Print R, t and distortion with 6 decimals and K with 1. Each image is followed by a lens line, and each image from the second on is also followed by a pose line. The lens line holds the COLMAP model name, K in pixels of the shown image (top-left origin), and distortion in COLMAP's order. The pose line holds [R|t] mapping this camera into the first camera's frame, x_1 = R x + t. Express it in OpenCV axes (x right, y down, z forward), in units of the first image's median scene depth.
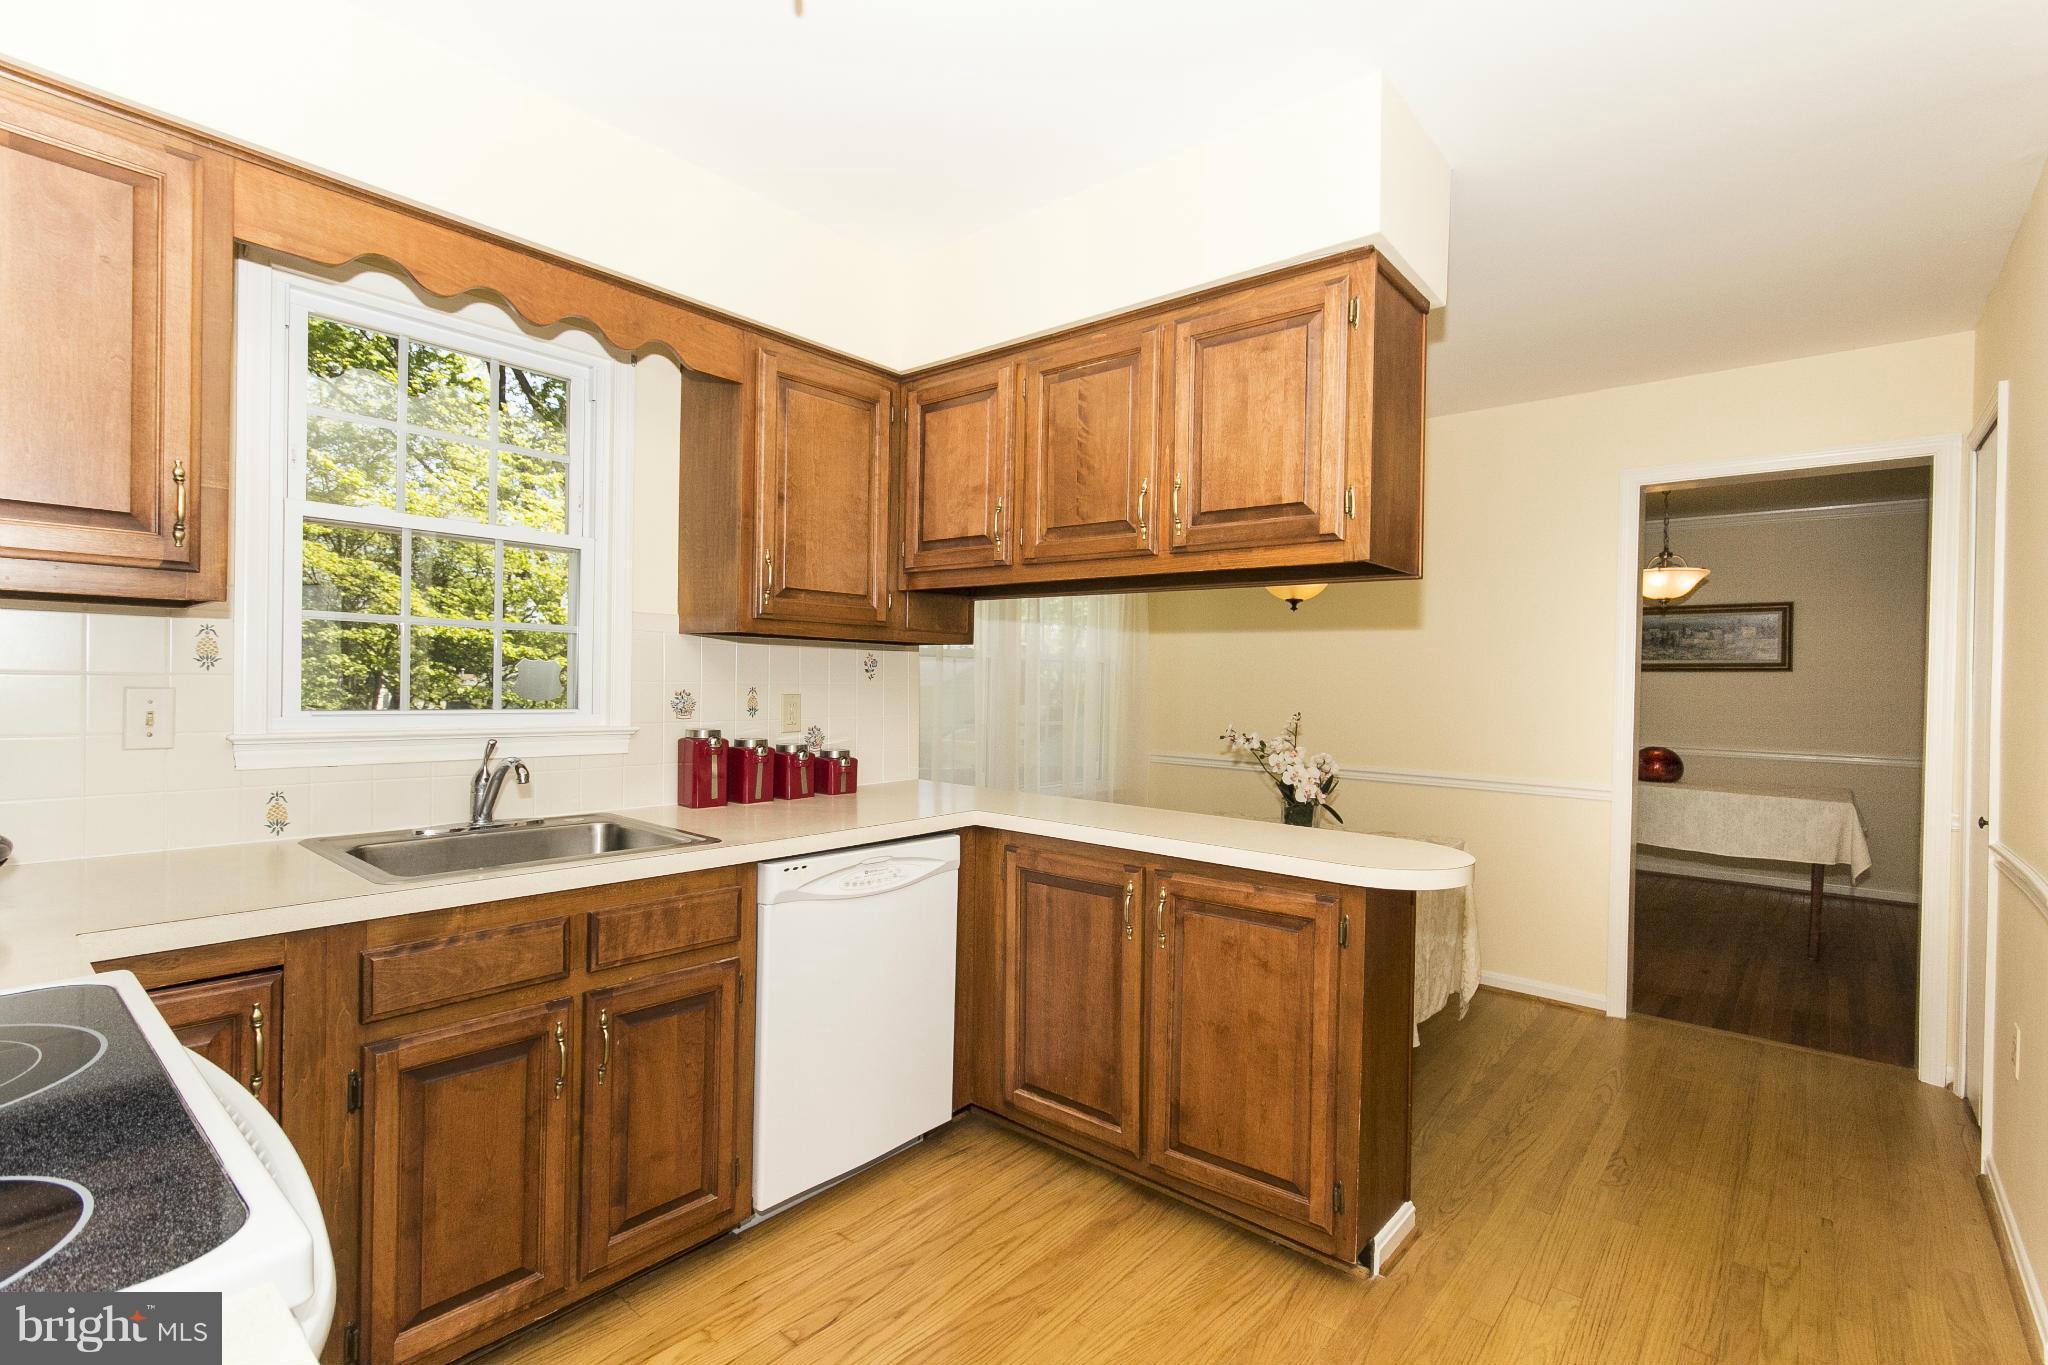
lens RADIAL K [[954.8, 0, 1013.8], [0, 954.8, 683.9], [0, 0, 1]] dist [-0.014623, -0.000002]
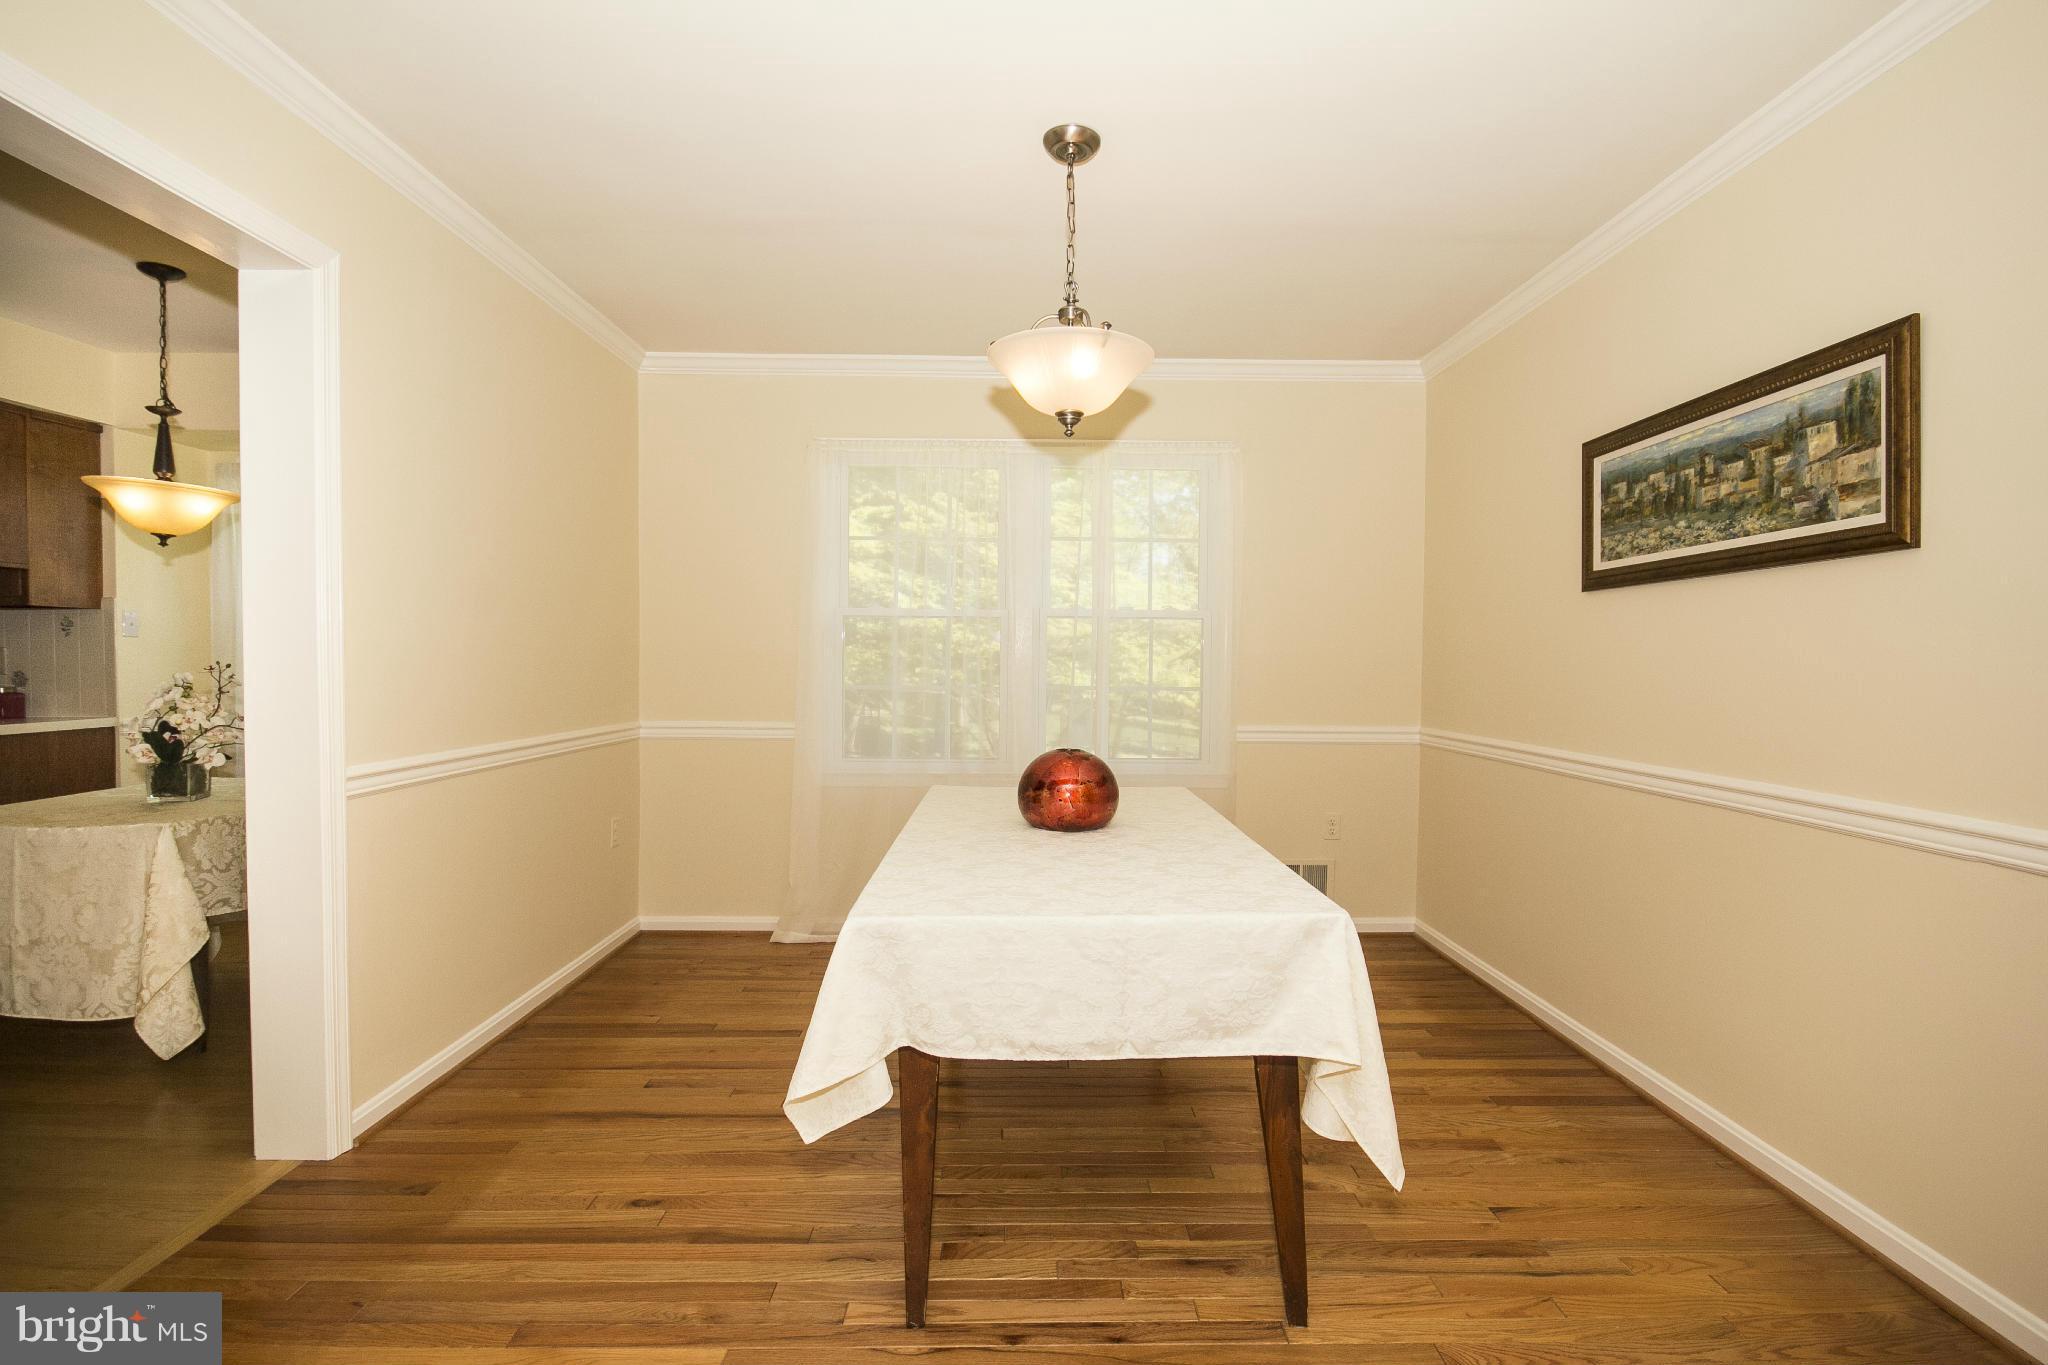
lens RADIAL K [[954.8, 0, 1026.2], [0, 954.8, 690.5], [0, 0, 1]] dist [-0.014623, -0.000002]
pose [[0.661291, 0.011379, -0.750043, 2.617904], [0.002538, 0.999845, 0.017406, 0.078929], [0.750125, -0.013414, 0.661160, 1.799940]]
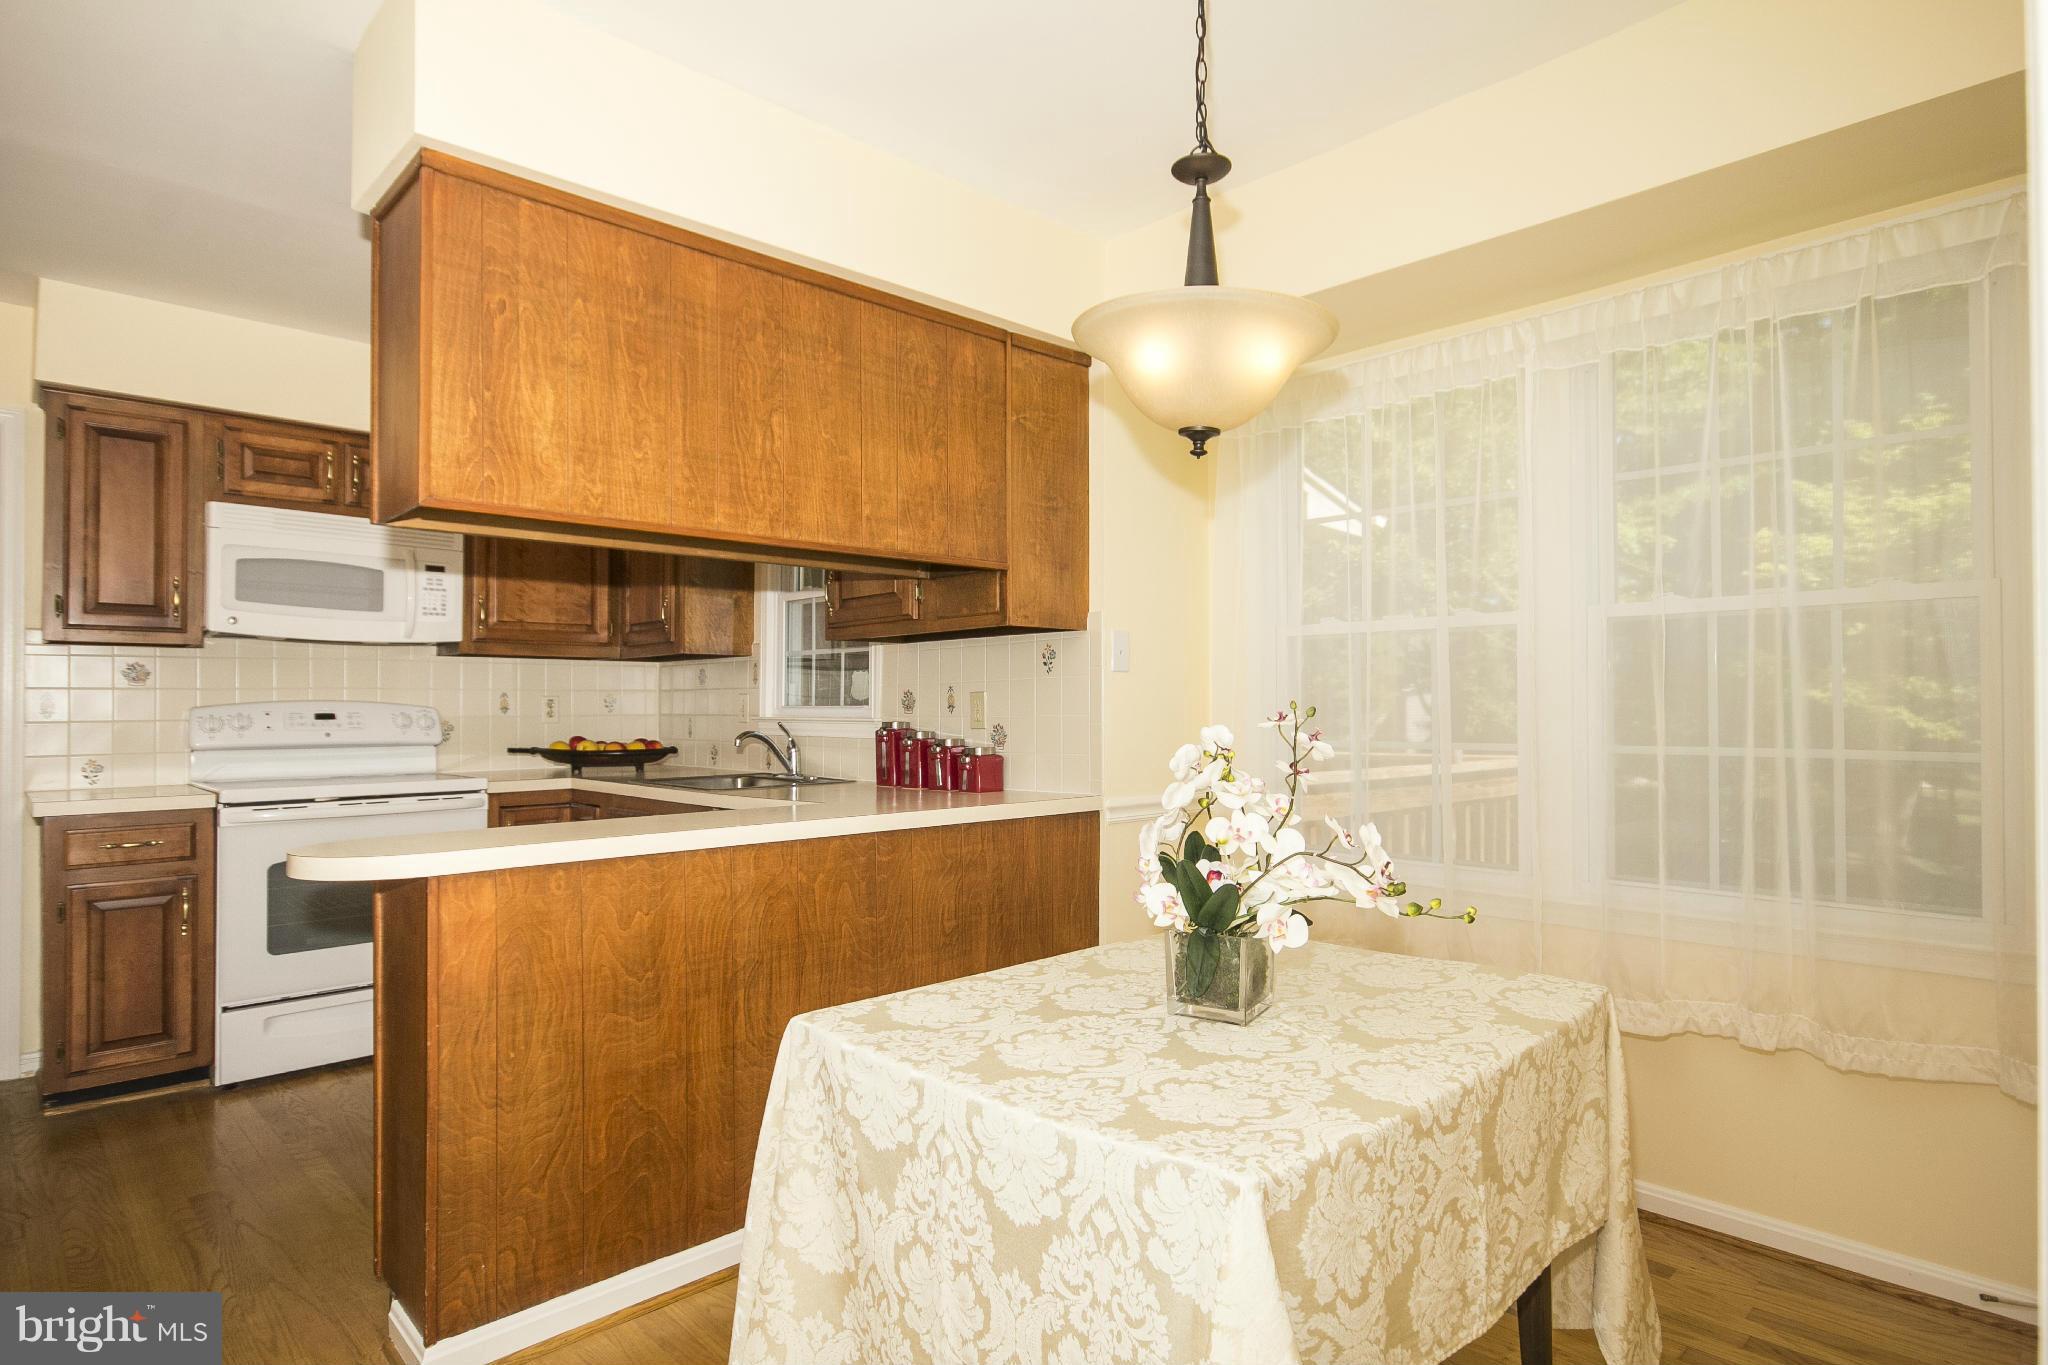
lens RADIAL K [[1062.3, 0, 1006.4], [0, 1062.3, 693.0], [0, 0, 1]] dist [-0.010090, 0.004455]
pose [[-0.114211, -0.033895, -0.992878, 1.288358], [-0.003791, 0.999425, -0.033682, 0.073790], [0.993449, -0.000083, -0.114274, 1.707242]]
